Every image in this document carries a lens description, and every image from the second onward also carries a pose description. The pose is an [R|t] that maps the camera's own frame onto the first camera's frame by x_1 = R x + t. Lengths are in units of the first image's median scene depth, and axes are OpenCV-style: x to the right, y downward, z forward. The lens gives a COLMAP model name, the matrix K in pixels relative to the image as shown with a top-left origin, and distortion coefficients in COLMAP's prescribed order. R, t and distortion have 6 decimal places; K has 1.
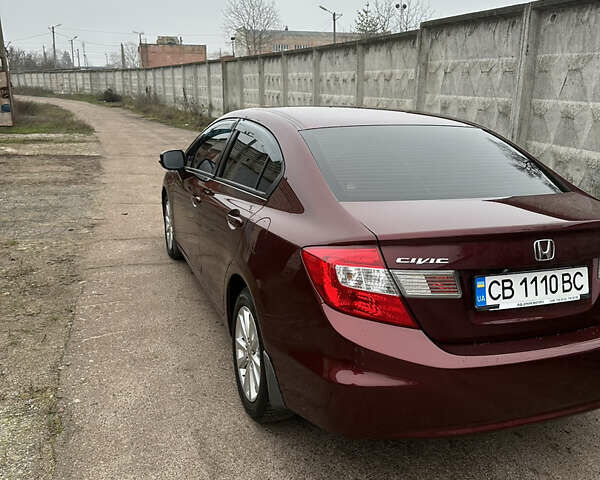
lens RADIAL K [[557.9, 0, 295.3], [0, 557.9, 243.5], [0, 0, 1]] dist [0.013769, 0.000000]
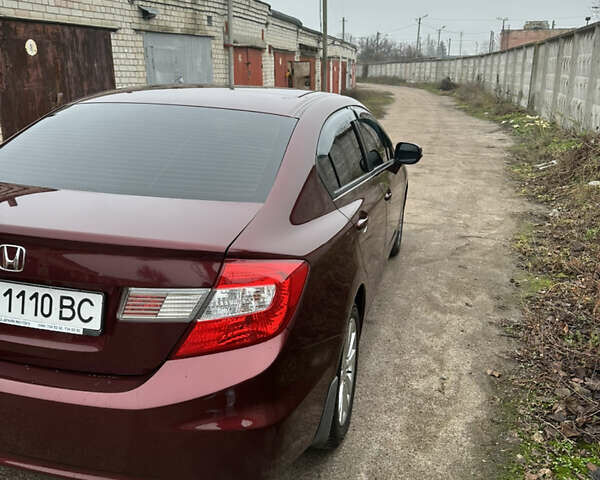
lens RADIAL K [[557.9, 0, 304.9], [0, 557.9, 241.7], [0, 0, 1]] dist [0.013769, 0.000000]
pose [[0.822007, 0.153113, -0.548508, 0.196693], [-0.144644, 0.987726, 0.058952, -0.019034], [0.550802, 0.030879, 0.834065, 0.091525]]
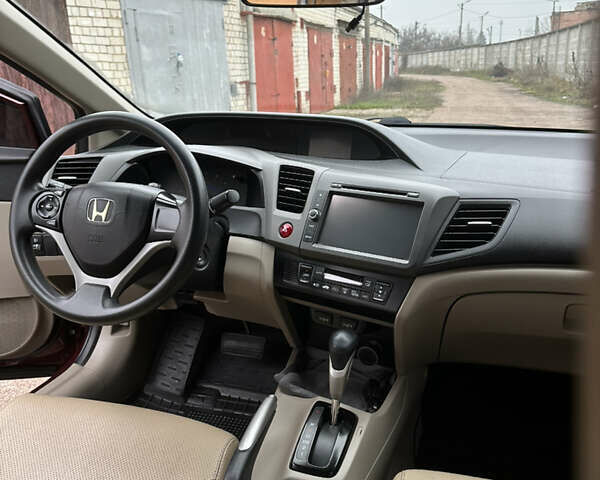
lens RADIAL K [[557.9, 0, 309.9], [0, 557.9, 250.1], [0, 0, 1]] dist [0.013769, 0.000000]
pose [[0.790671, 0.149427, -0.593726, 0.039138], [-0.122557, 0.988760, 0.085637, -0.046601], [0.599849, 0.005055, 0.800097, 0.298152]]
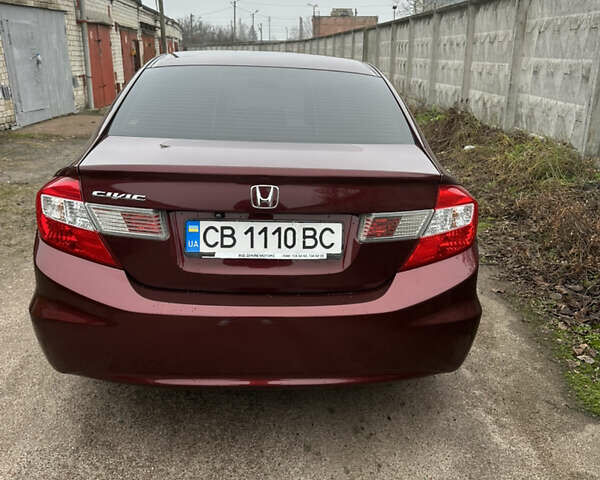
lens RADIAL K [[557.9, 0, 300.0], [0, 557.9, 243.7], [0, 0, 1]] dist [0.013769, 0.000000]
pose [[0.956618, 0.090013, -0.277091, 0.121468], [-0.077549, 0.995435, 0.055640, 0.005270], [0.280835, -0.031739, 0.959231, 0.025750]]
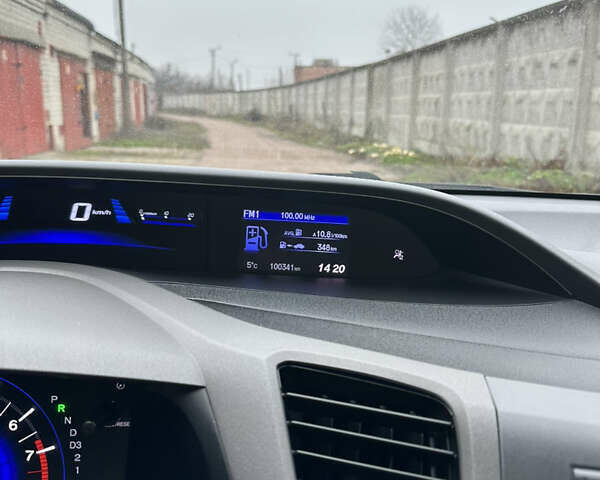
lens RADIAL K [[557.9, 0, 304.4], [0, 557.9, 246.2], [0, 0, 1]] dist [0.013769, 0.000000]
pose [[0.969229, 0.062375, -0.238129, -0.017227], [-0.071405, 0.997012, -0.029476, -0.056908], [0.235579, 0.045572, 0.970786, 0.347339]]
